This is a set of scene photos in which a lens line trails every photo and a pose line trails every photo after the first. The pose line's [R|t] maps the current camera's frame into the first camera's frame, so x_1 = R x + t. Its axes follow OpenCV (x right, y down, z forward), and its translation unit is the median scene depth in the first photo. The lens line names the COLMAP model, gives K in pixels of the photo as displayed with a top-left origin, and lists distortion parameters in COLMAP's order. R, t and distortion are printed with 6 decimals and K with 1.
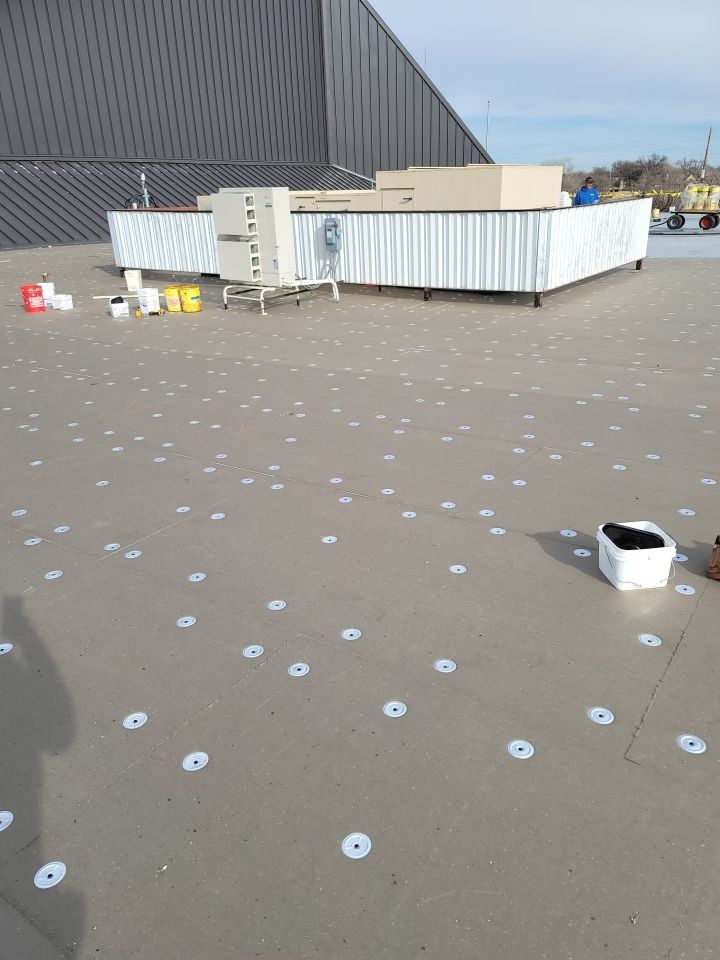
lens RADIAL K [[703.0, 0, 380.8], [0, 703.0, 478.4], [0, 0, 1]] dist [0.076516, -0.047981]
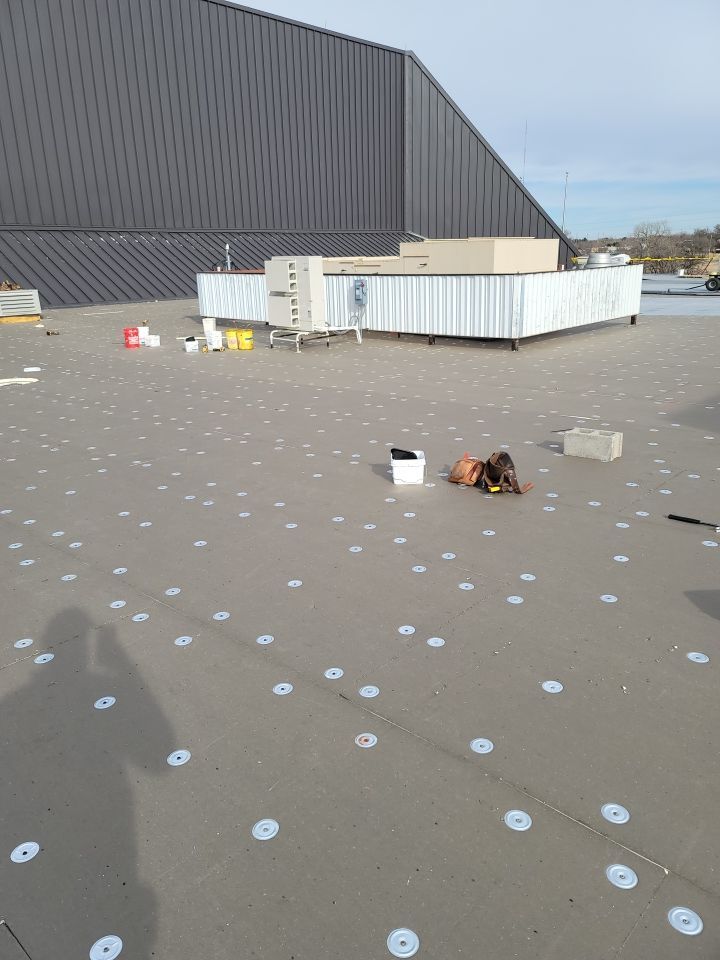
lens RADIAL K [[703.0, 0, 362.7], [0, 703.0, 466.5], [0, 0, 1]] dist [0.076516, -0.047981]
pose [[0.988237, 0.046143, -0.145806, 0.139398], [-0.059227, 0.994471, -0.086710, 0.074004], [0.140998, 0.094326, 0.985506, -0.209044]]
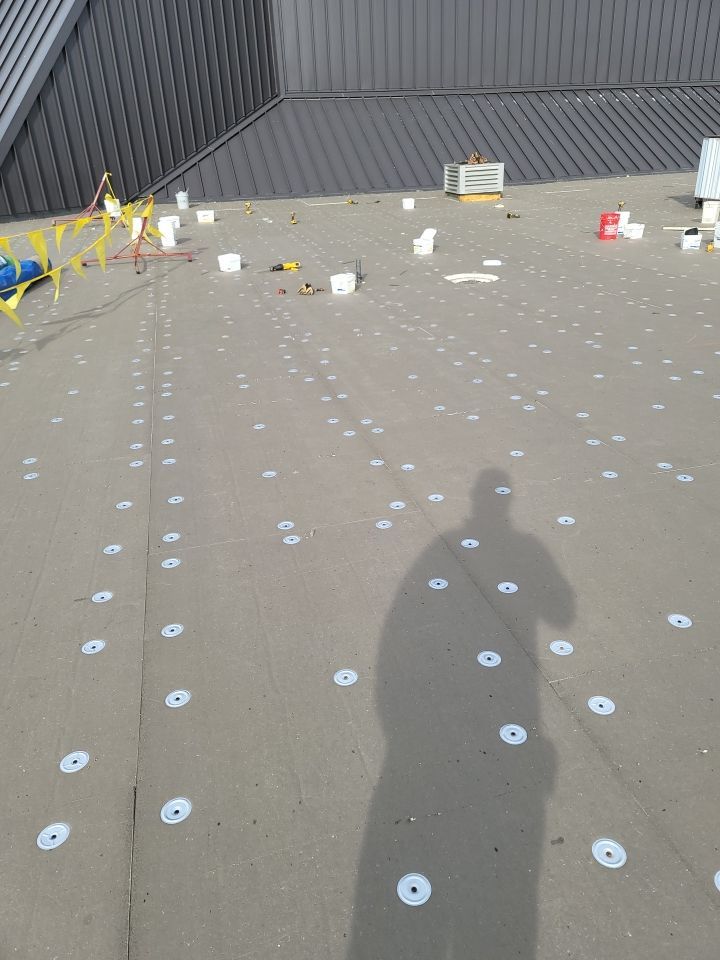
lens RADIAL K [[703.0, 0, 374.6], [0, 703.0, 477.6], [0, 0, 1]] dist [0.076516, -0.047981]
pose [[0.755886, 0.284287, -0.589760, -0.026286], [-0.235897, 0.958563, 0.159720, 0.015440], [0.610728, 0.018392, 0.791627, -0.027838]]
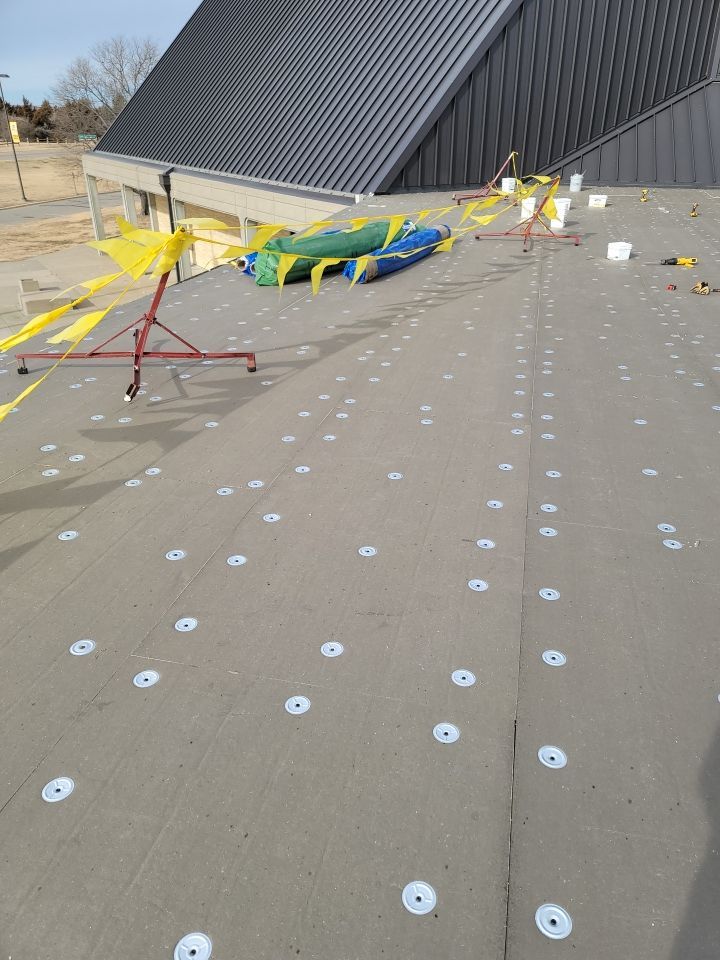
lens RADIAL K [[703.0, 0, 377.1], [0, 703.0, 480.9], [0, 0, 1]] dist [0.076516, -0.047981]
pose [[0.364928, 0.448448, -0.815917, -0.040292], [-0.378054, 0.872229, 0.310310, 0.029447], [0.850825, 0.195220, 0.487839, -0.060313]]
